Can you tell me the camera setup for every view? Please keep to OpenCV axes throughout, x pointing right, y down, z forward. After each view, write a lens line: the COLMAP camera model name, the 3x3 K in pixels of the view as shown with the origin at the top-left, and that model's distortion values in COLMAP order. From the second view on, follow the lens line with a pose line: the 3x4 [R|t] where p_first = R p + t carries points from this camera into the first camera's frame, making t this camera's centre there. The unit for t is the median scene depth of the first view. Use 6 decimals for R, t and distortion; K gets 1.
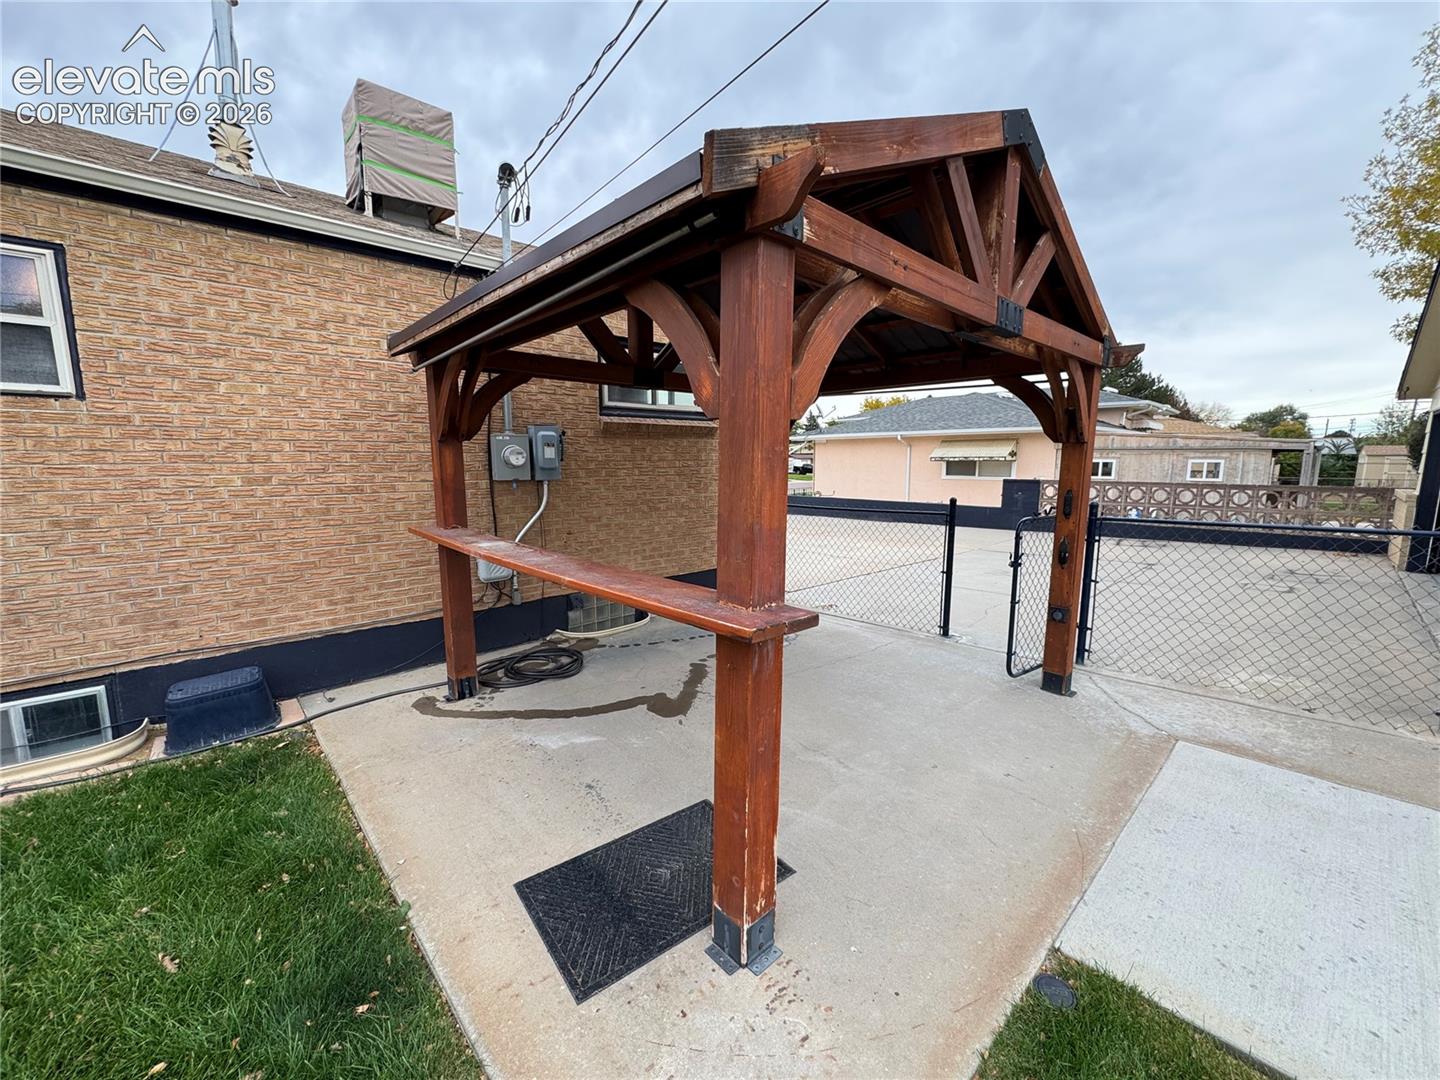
lens RADIAL K [[572.6, 0, 727.8], [0, 572.6, 540.6], [0, 0, 1]] dist [0.000200, -0.000198]
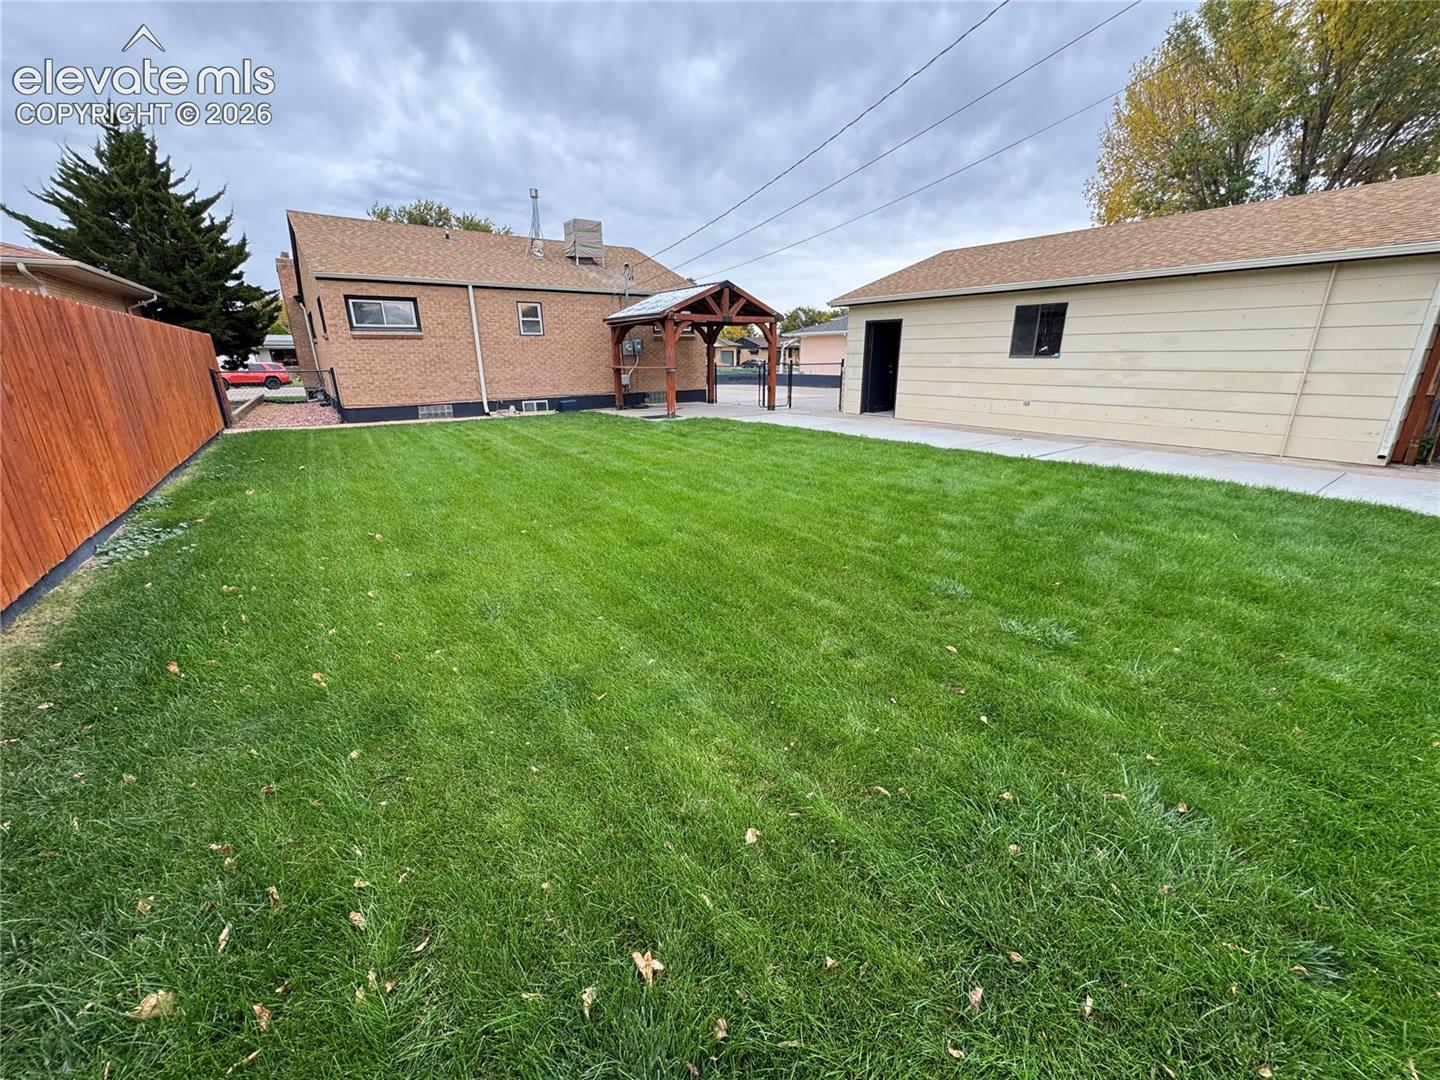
lens RADIAL K [[572.6, 0, 726.0], [0, 572.6, 540.3], [0, 0, 1]] dist [0.000200, -0.000198]
pose [[0.992819, 0.030526, -0.115662, 0.689636], [-0.009731, 0.984296, 0.176257, 0.408922], [0.119227, -0.173866, 0.977525, -2.691972]]
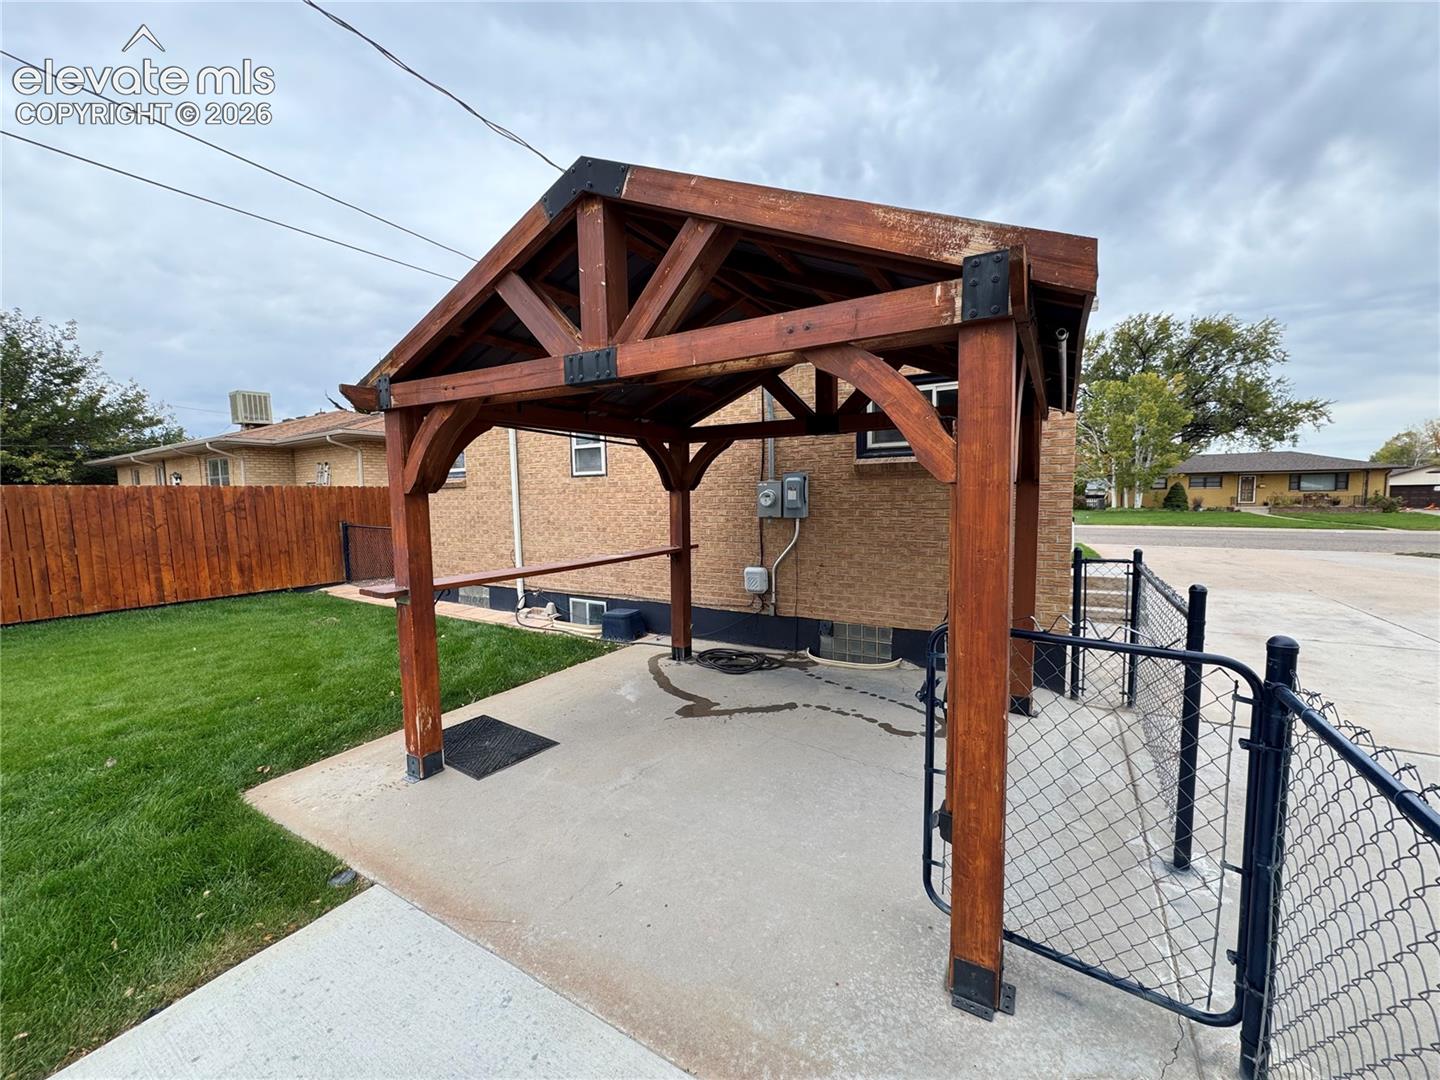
lens RADIAL K [[572.6, 0, 715.0], [0, 572.6, 538.1], [0, 0, 1]] dist [0.000200, -0.000198]
pose [[0.277905, 0.070651, -0.958007, 0.882441], [-0.119868, 0.992047, 0.038389, -0.100918], [0.953100, 0.104166, 0.284164, 0.568213]]
